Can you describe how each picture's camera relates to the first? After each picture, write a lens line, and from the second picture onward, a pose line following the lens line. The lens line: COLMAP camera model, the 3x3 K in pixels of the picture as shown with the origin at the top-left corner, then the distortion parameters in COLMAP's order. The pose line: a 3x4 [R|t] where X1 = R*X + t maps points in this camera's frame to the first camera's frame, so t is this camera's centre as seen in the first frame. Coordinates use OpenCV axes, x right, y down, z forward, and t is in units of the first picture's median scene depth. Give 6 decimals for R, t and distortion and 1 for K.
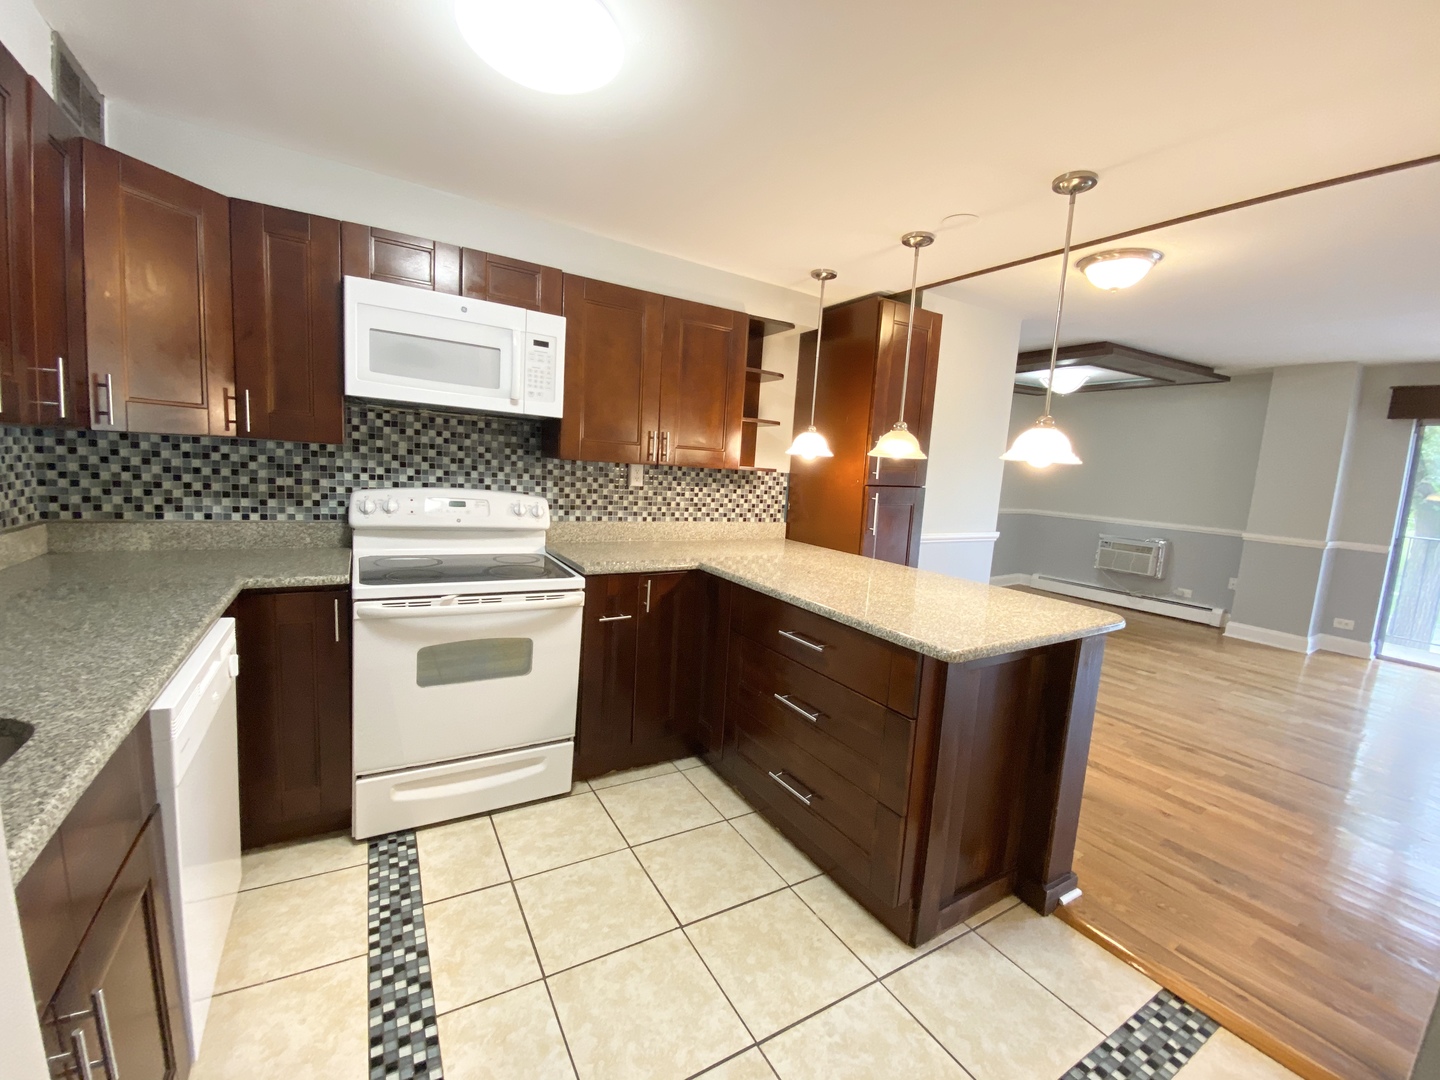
lens RADIAL K [[577.1, 0, 718.6], [0, 577.1, 543.4], [0, 0, 1]] dist [0.034544, -0.025919]
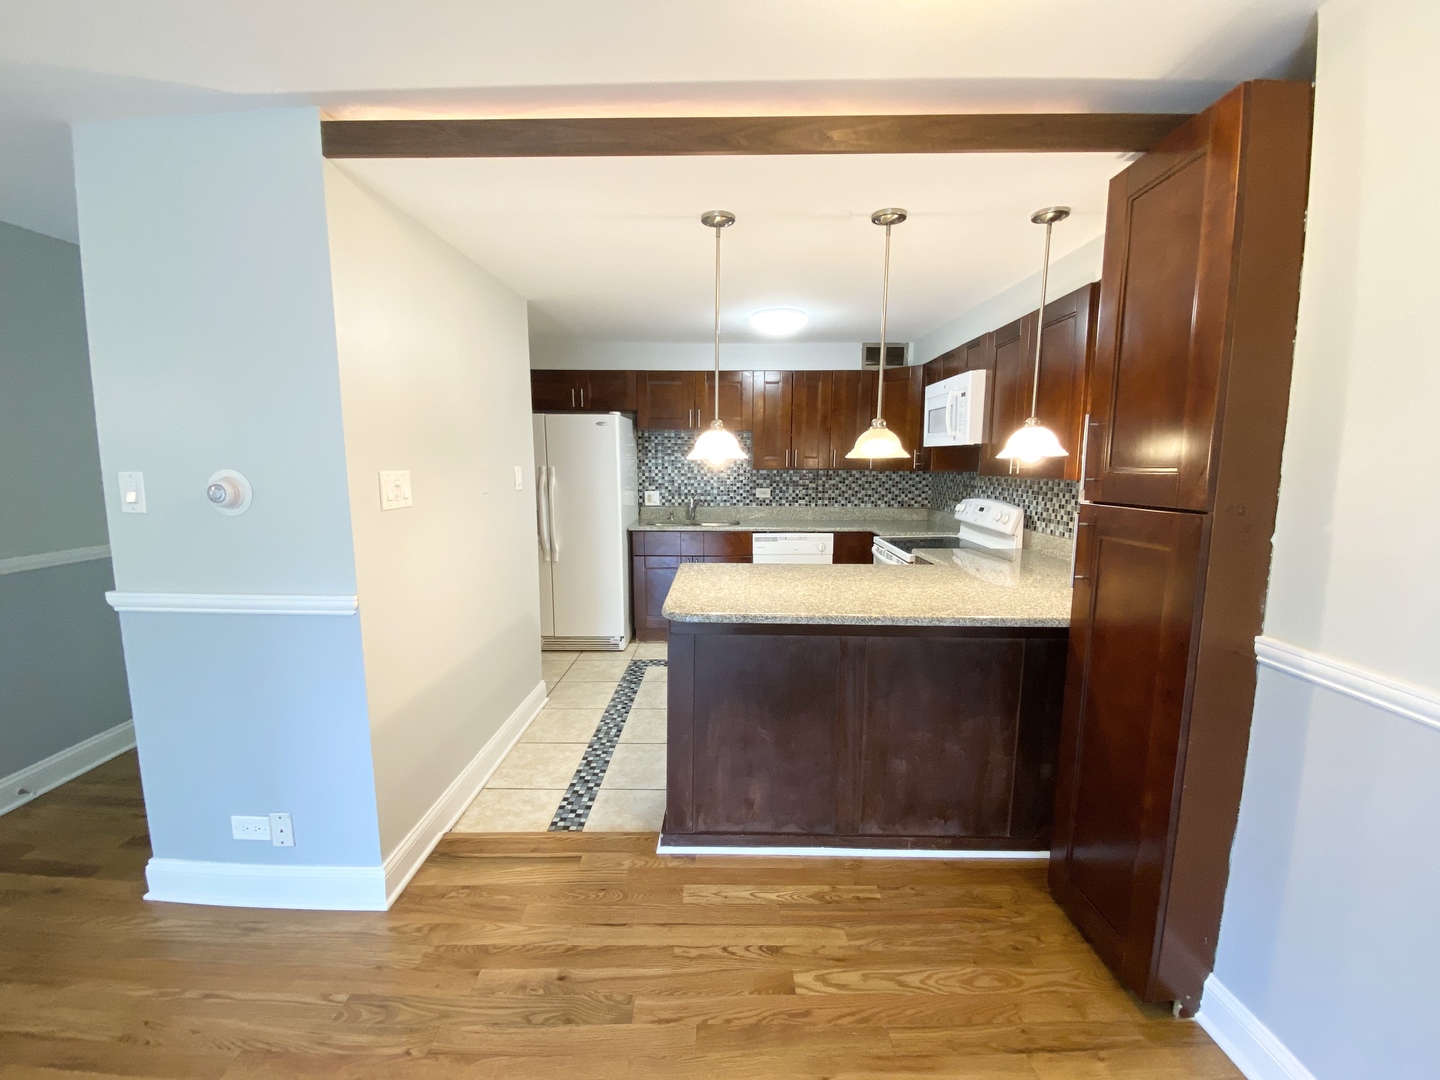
lens RADIAL K [[577.1, 0, 718.6], [0, 577.1, 543.4], [0, 0, 1]] dist [0.034544, -0.025919]
pose [[-0.522657, 0.056983, -0.850637, 0.969355], [-0.149018, 0.976297, 0.156962, -0.097916], [0.839419, 0.208798, -0.501777, 1.019380]]
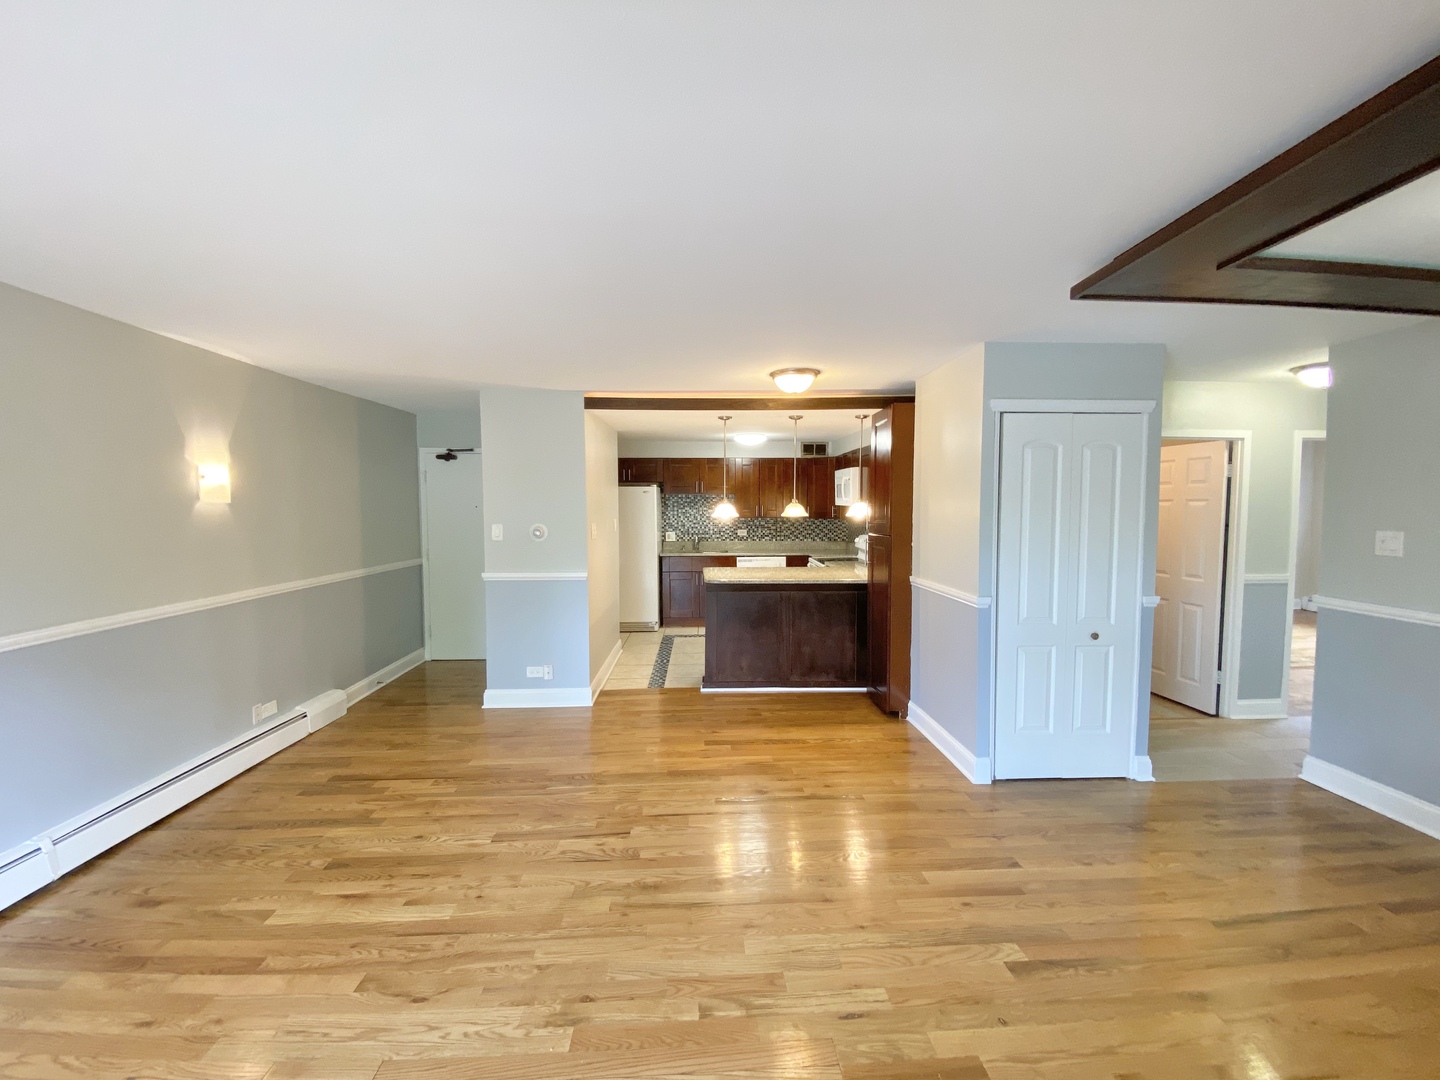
lens RADIAL K [[577.5, 0, 723.0], [0, 577.5, 539.0], [0, 0, 1]] dist [0.026678, -0.026552]
pose [[-0.475834, -0.008055, -0.879498, 1.808527], [-0.145464, 0.986908, 0.069662, -0.138041], [0.867423, 0.161083, -0.470776, 1.416854]]
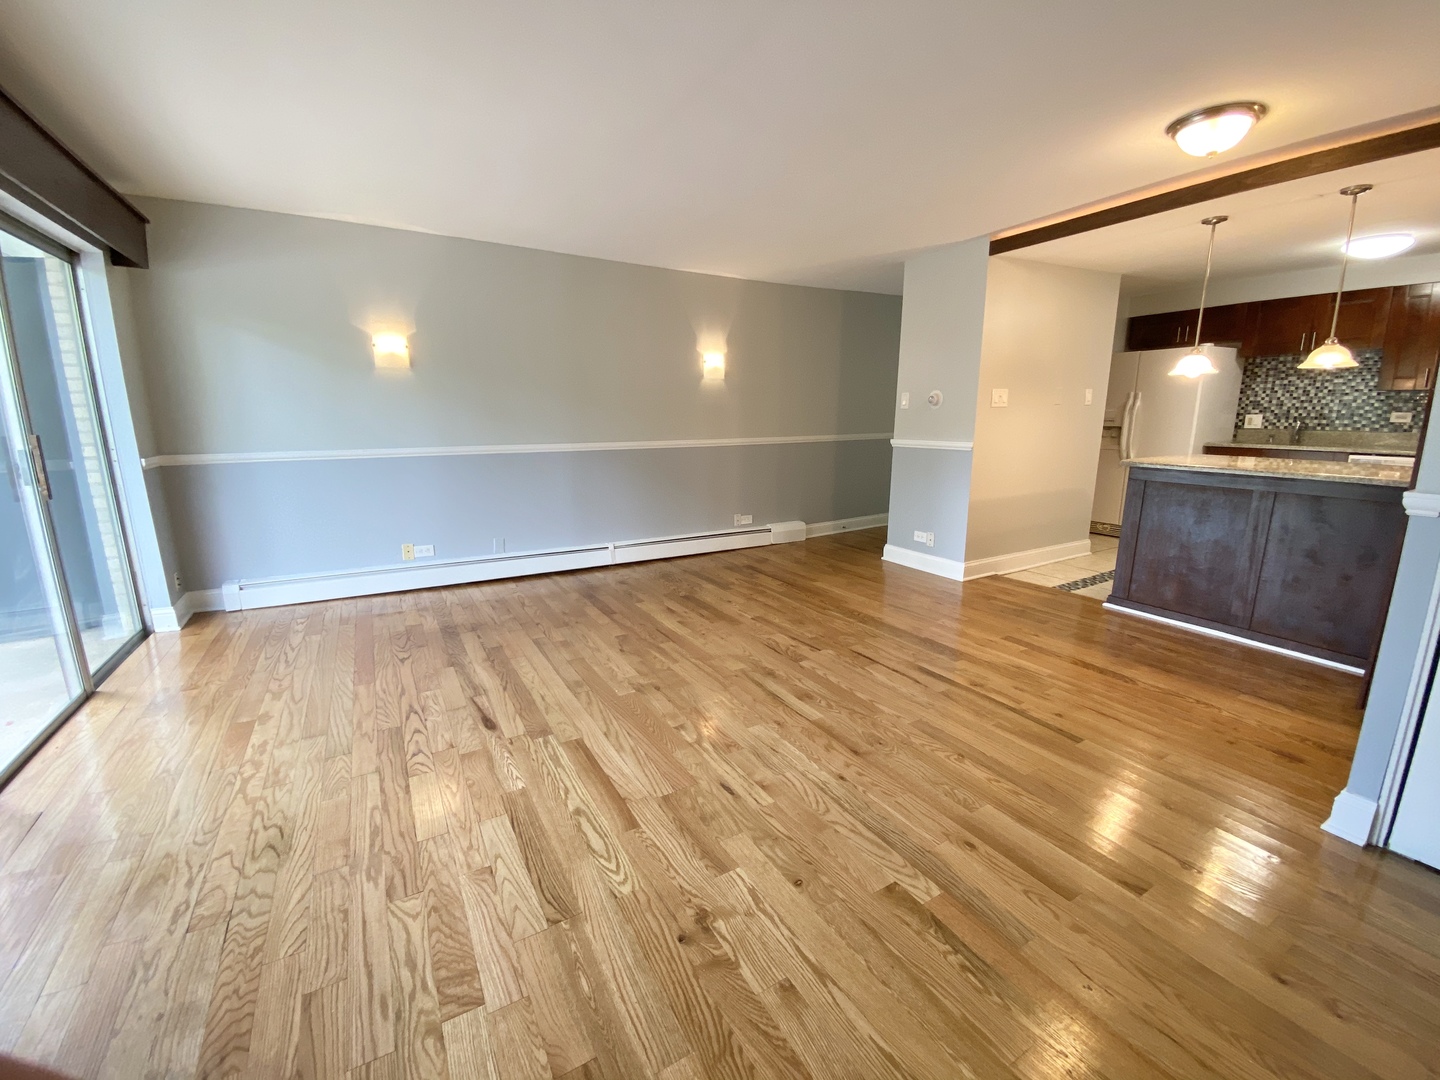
lens RADIAL K [[577.1, 0, 718.6], [0, 577.1, 543.4], [0, 0, 1]] dist [0.034544, -0.025919]
pose [[-0.998683, -0.051195, 0.003459, 1.259503], [-0.046808, 0.936561, 0.347366, -0.129421], [-0.021023, 0.346746, -0.937723, 1.846233]]
